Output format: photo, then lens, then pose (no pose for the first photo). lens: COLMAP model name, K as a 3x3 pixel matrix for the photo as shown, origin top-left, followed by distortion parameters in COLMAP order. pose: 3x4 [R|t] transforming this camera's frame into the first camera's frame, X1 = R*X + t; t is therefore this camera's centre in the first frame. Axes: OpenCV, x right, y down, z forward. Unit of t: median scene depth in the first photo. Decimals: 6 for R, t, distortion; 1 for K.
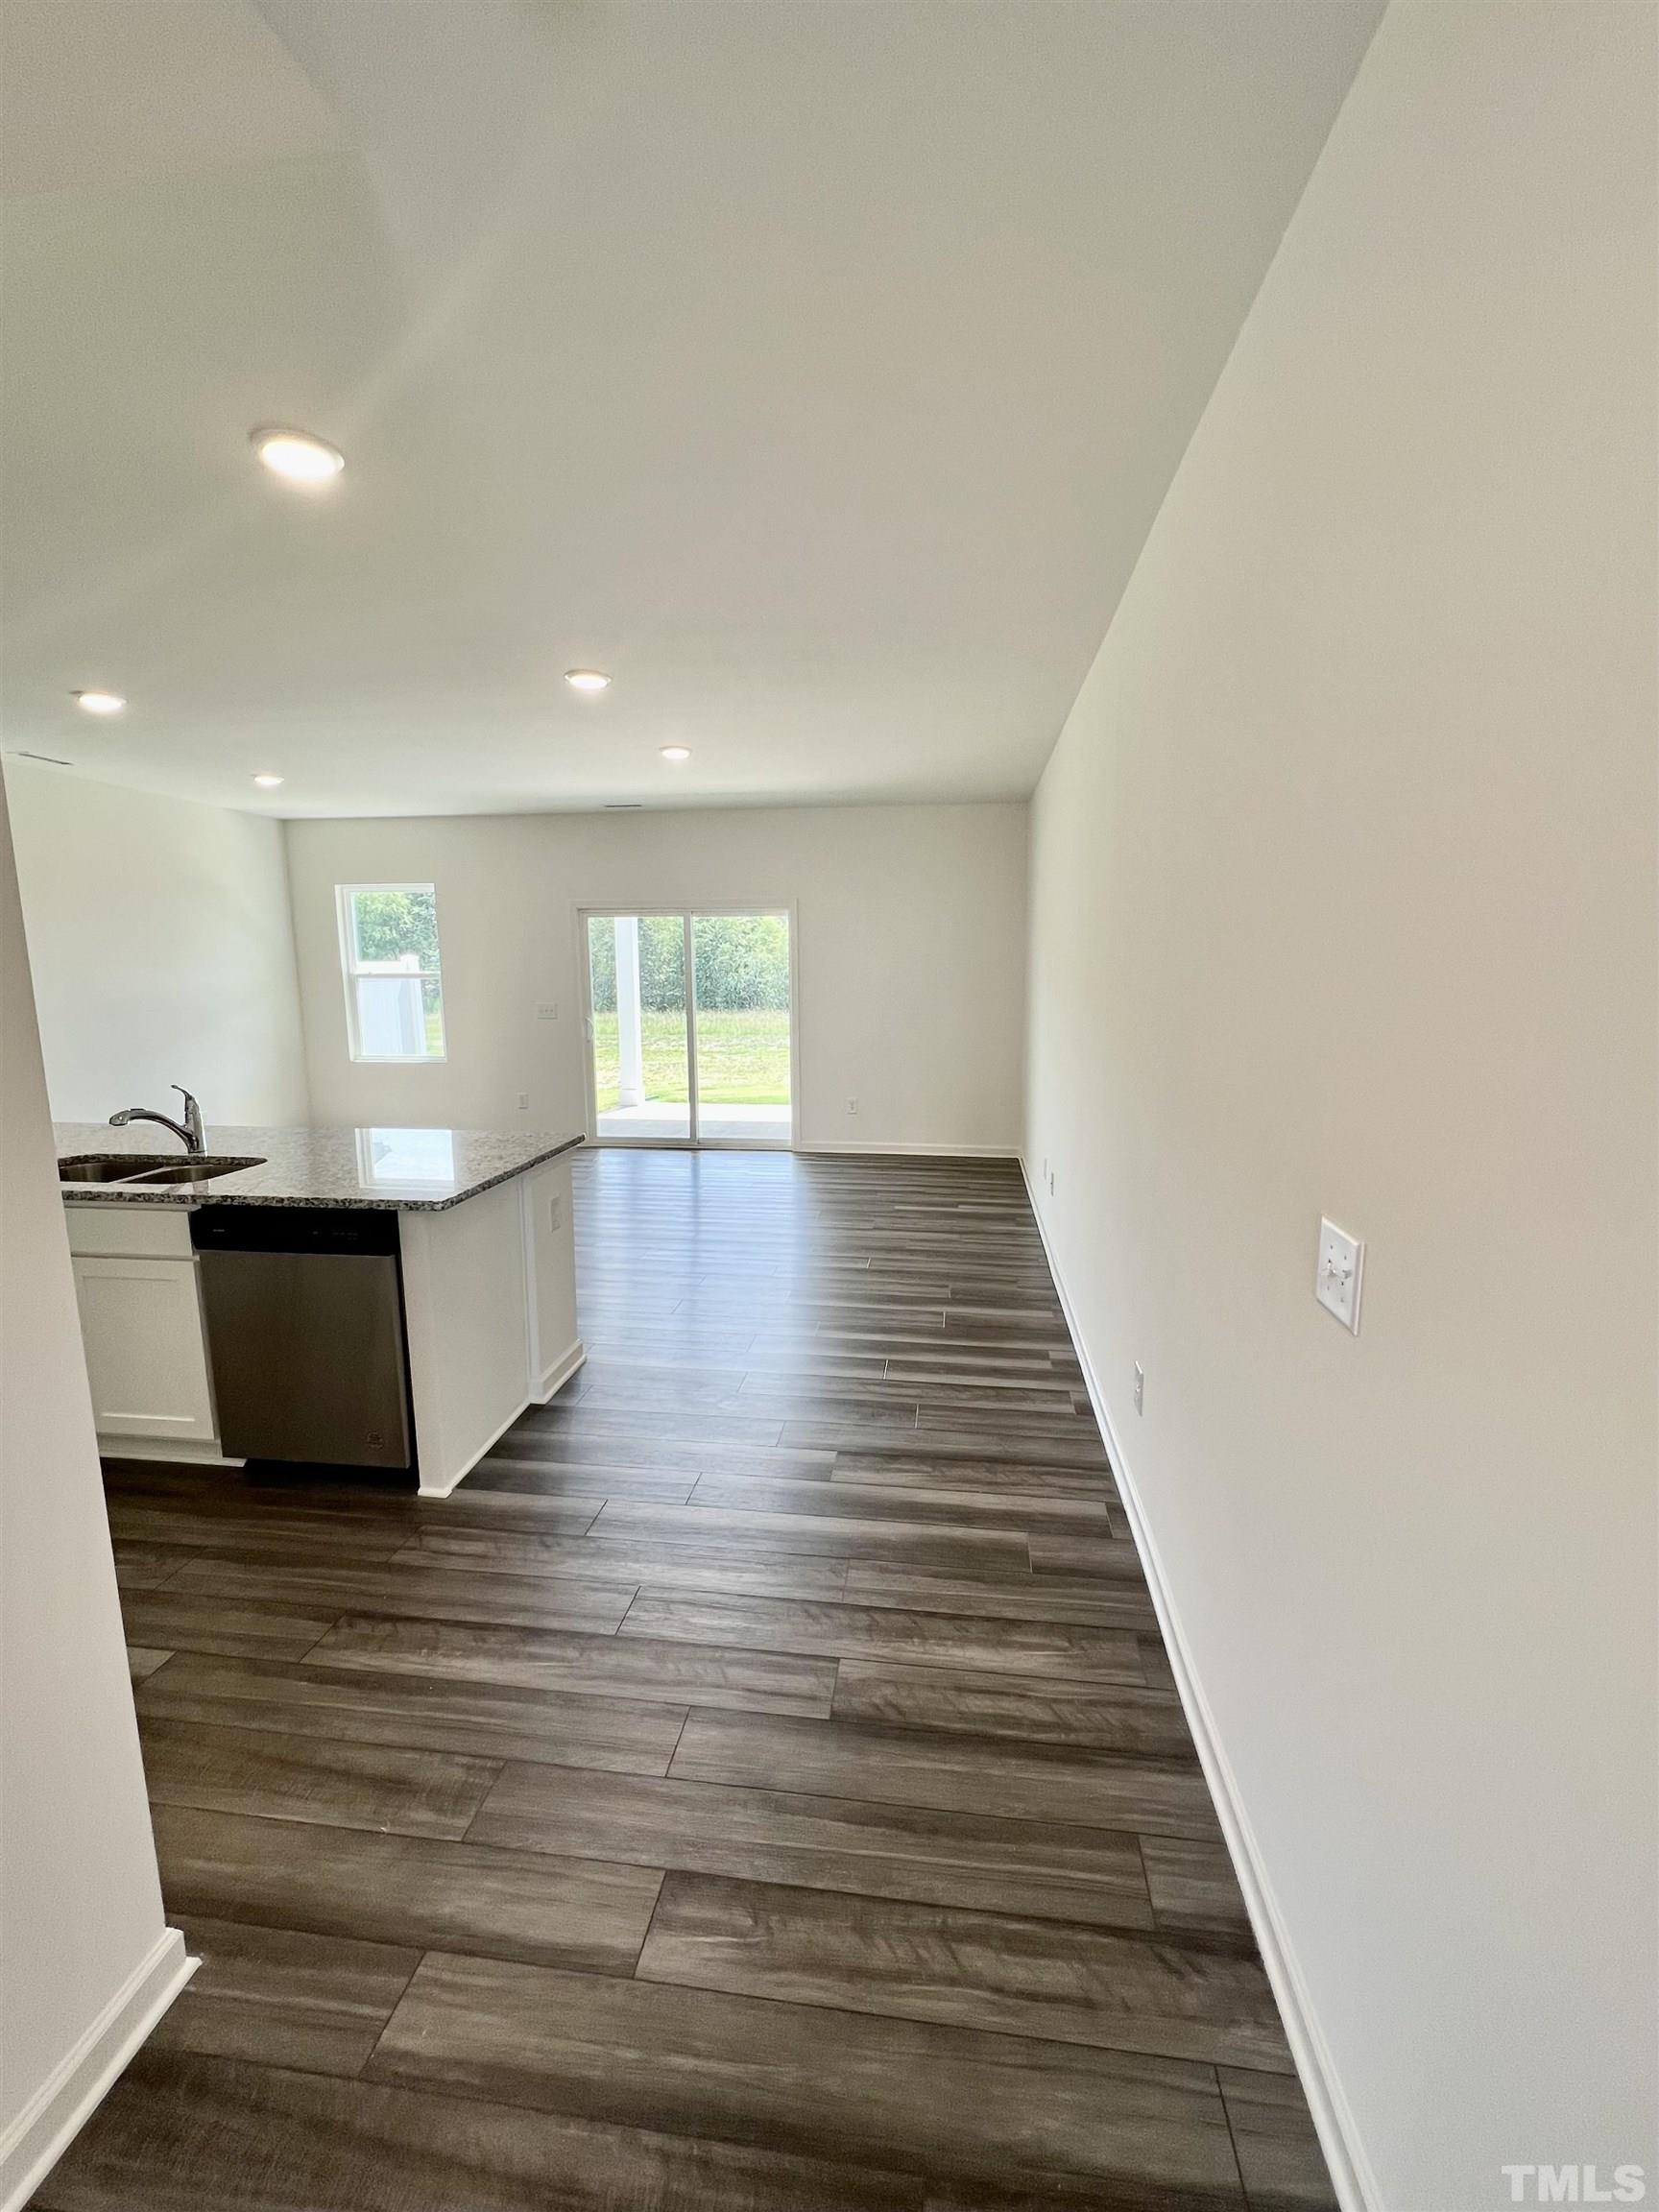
lens RADIAL K [[931.4, 0, 832.5], [0, 931.4, 1102.6], [0, 0, 1]] dist [0.000088, 0.000064]
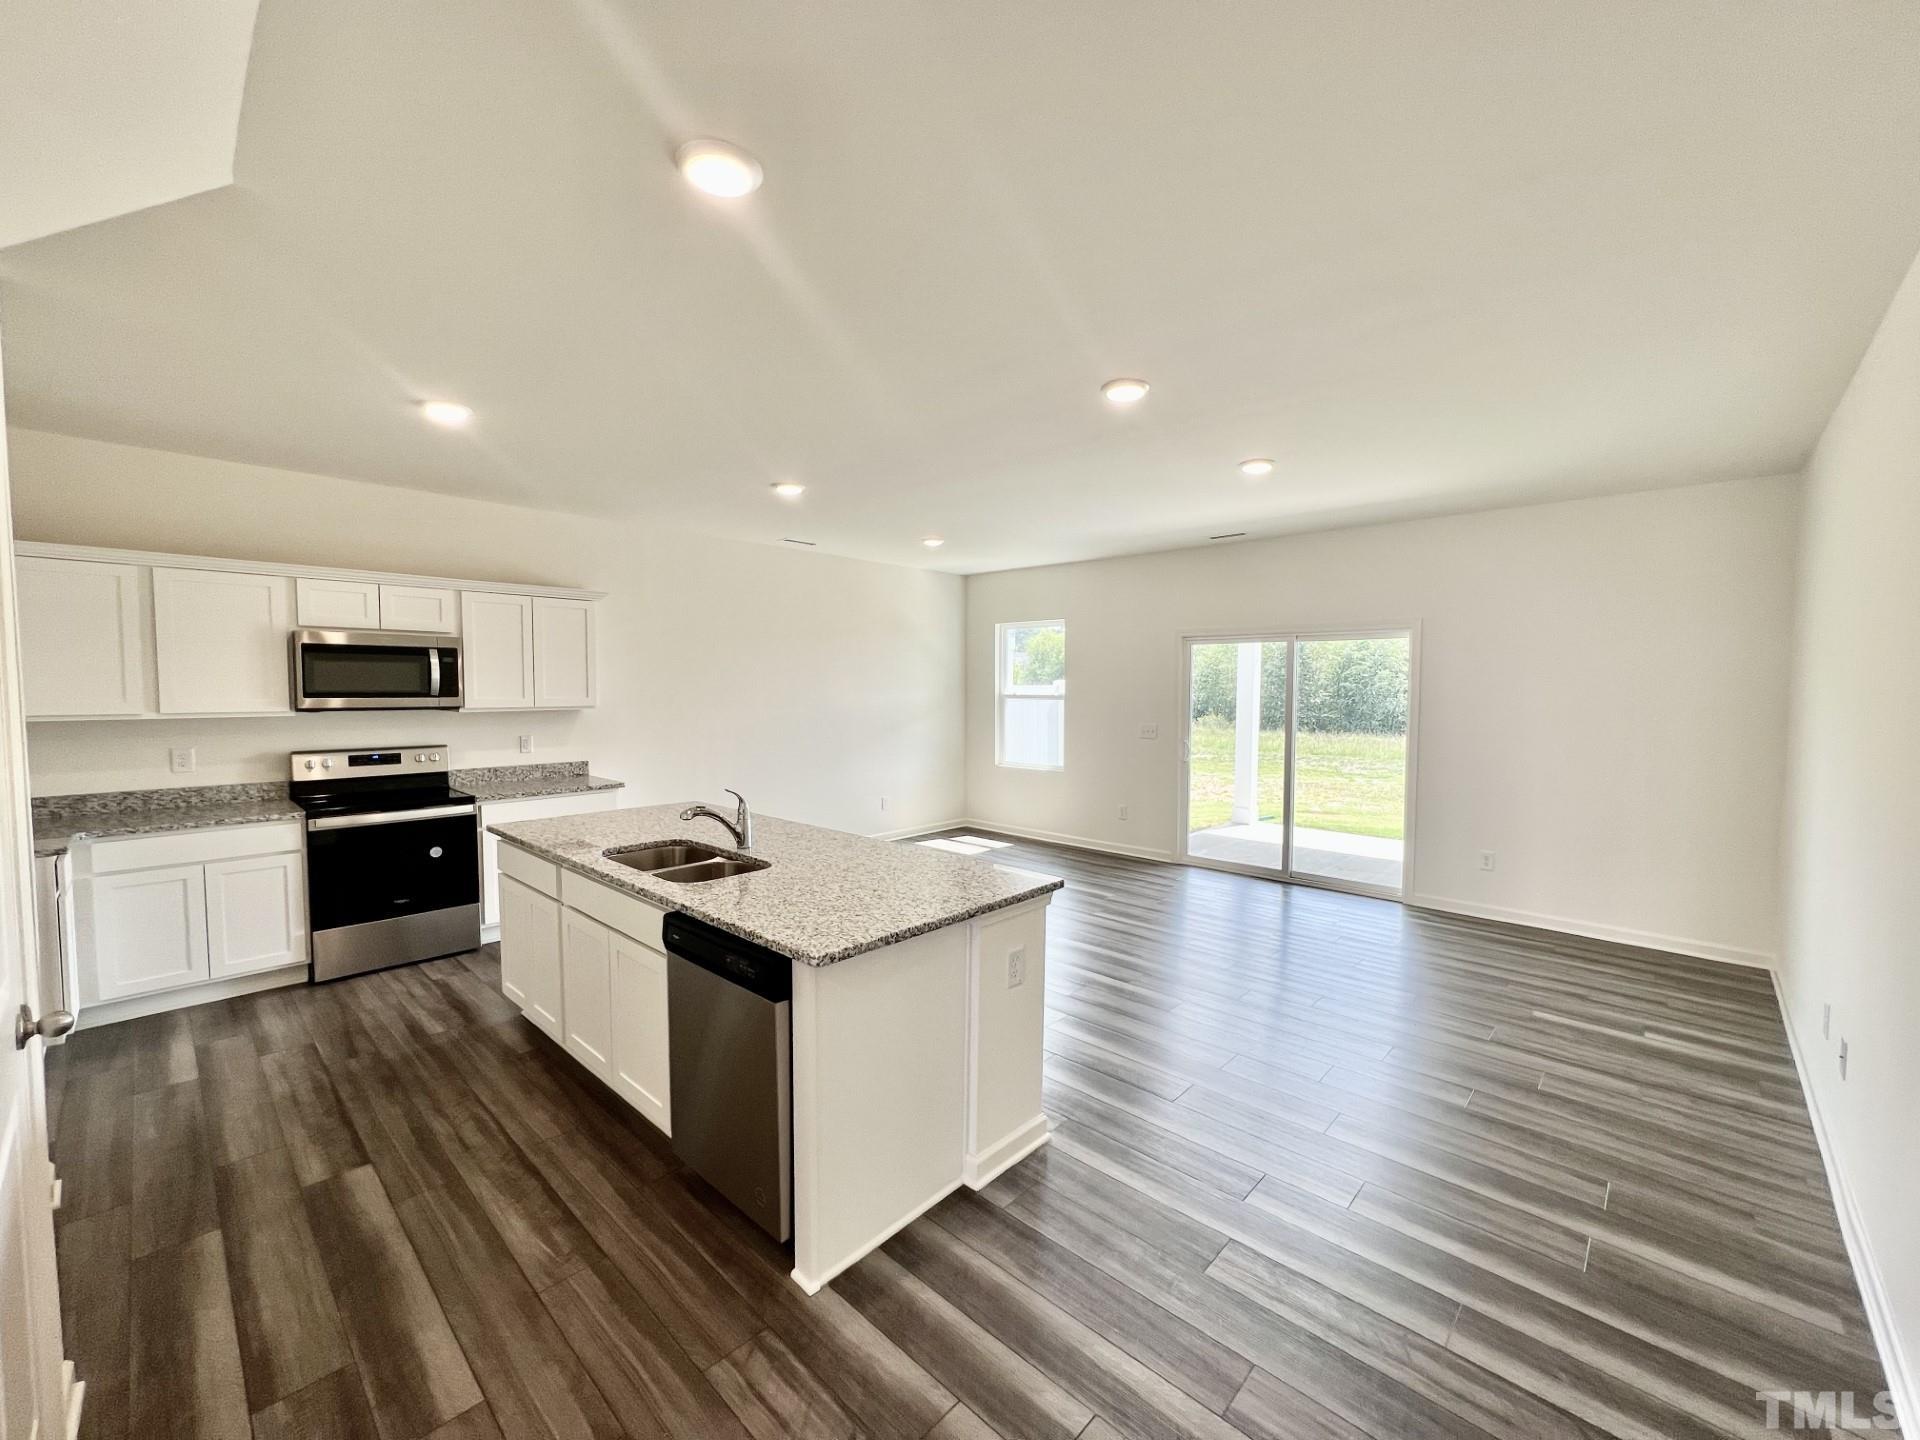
lens RADIAL K [[769.8, 0, 962.8], [0, 769.8, 724.3], [0, 0, 1]] dist [-0.000741, 0.000360]
pose [[0.812747, 0.037731, -0.581393, 0.060835], [-0.095562, 0.993019, -0.069145, -0.043028], [0.574726, 0.111757, 0.810679, 0.271701]]
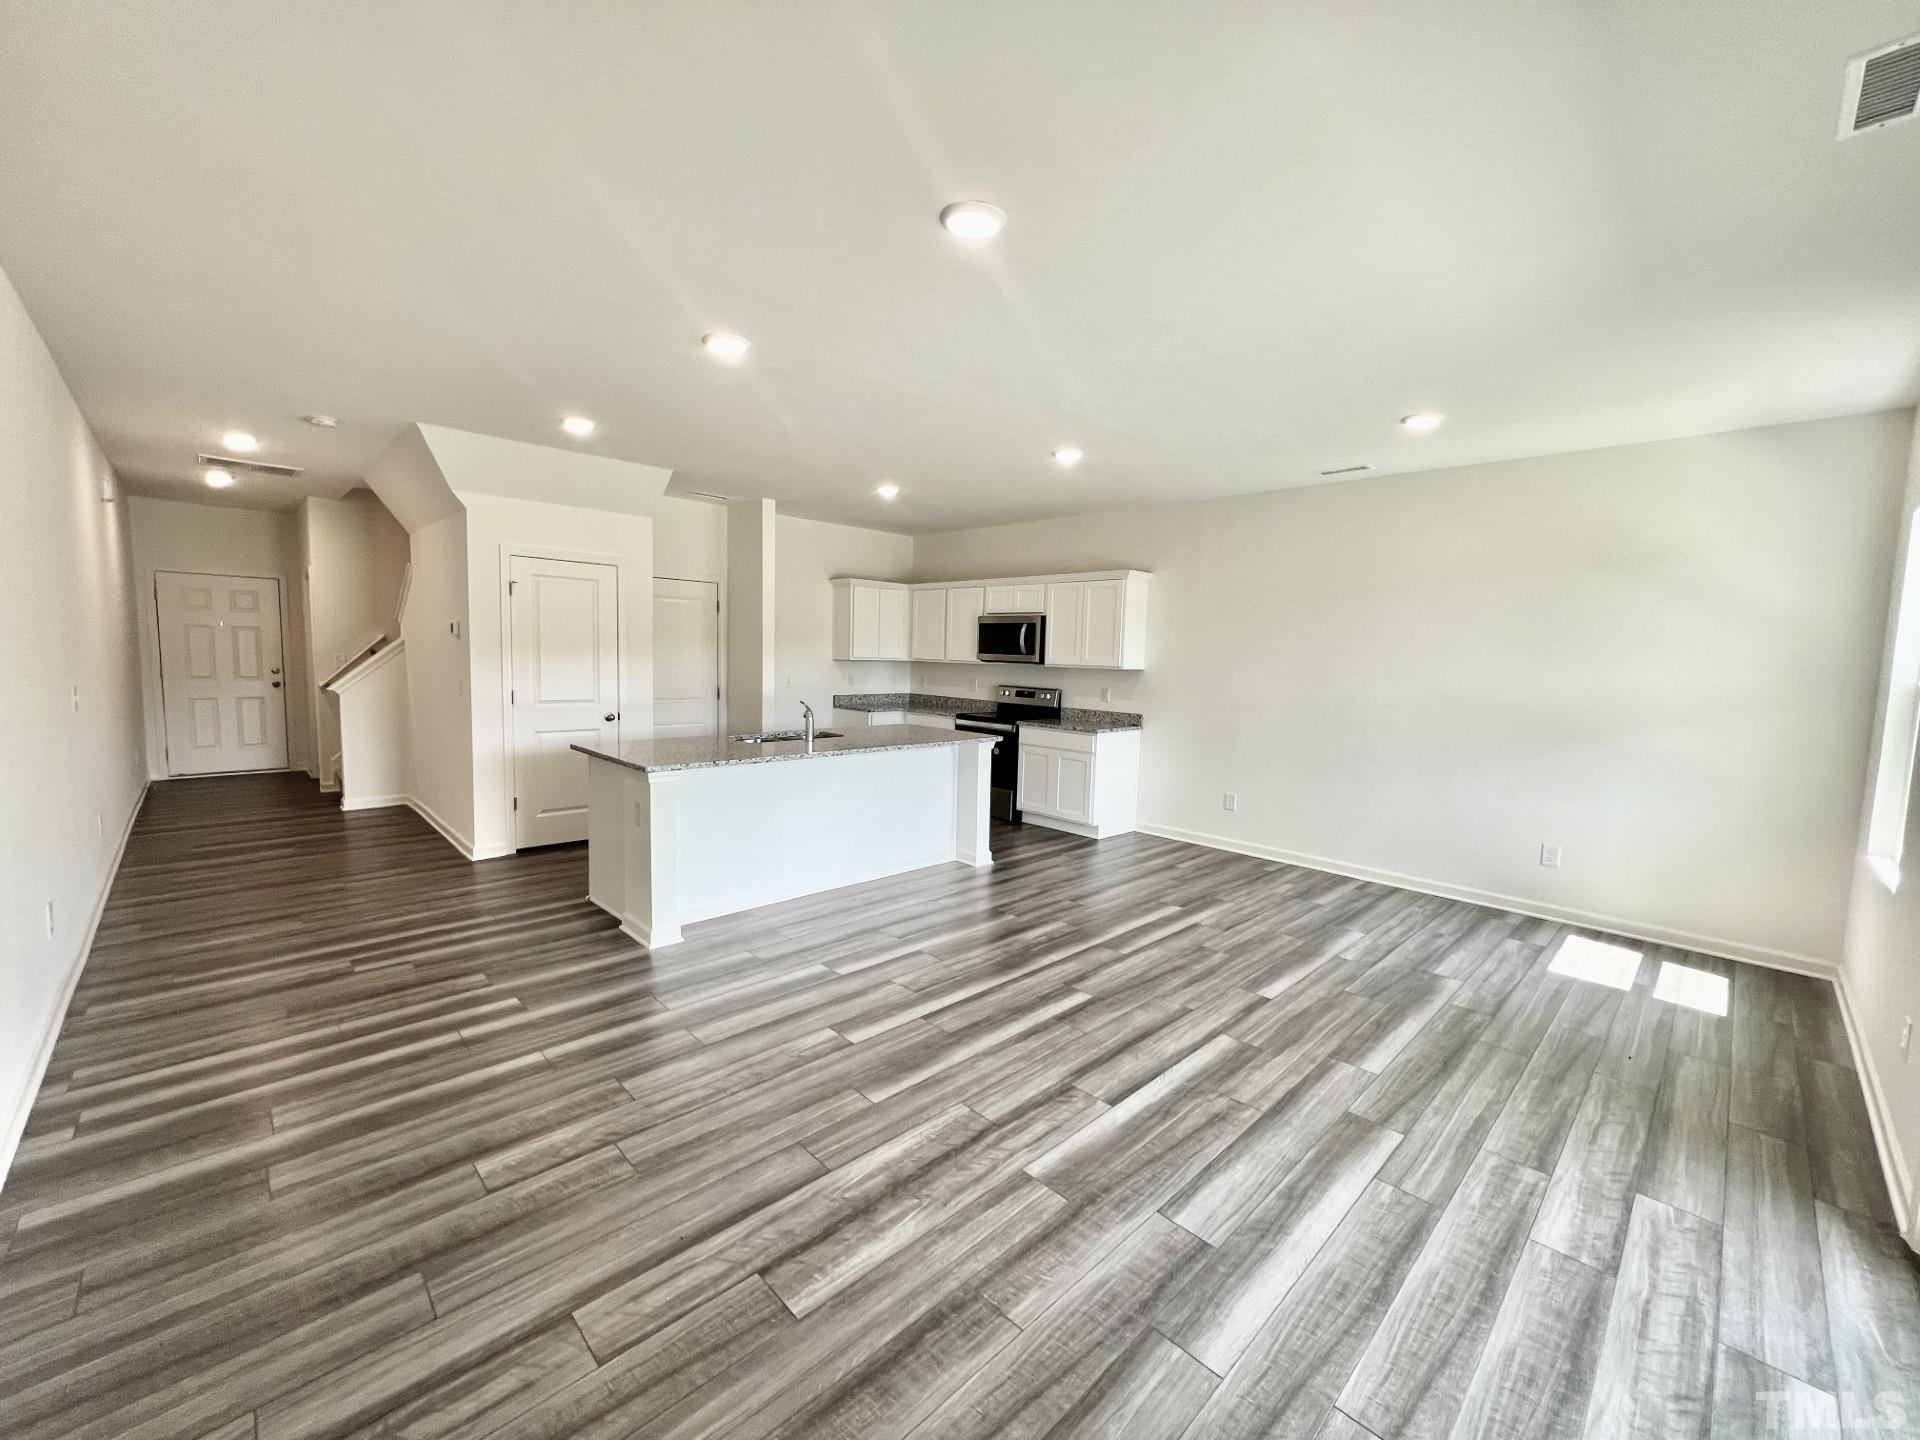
lens RADIAL K [[769.8, 0, 962.8], [0, 769.8, 724.3], [0, 0, 1]] dist [-0.000741, 0.000360]
pose [[-0.618099, 0.057888, -0.783966, 0.216396], [-0.147526, 0.971024, 0.188014, -0.219670], [0.772133, 0.231867, -0.591649, 1.538211]]
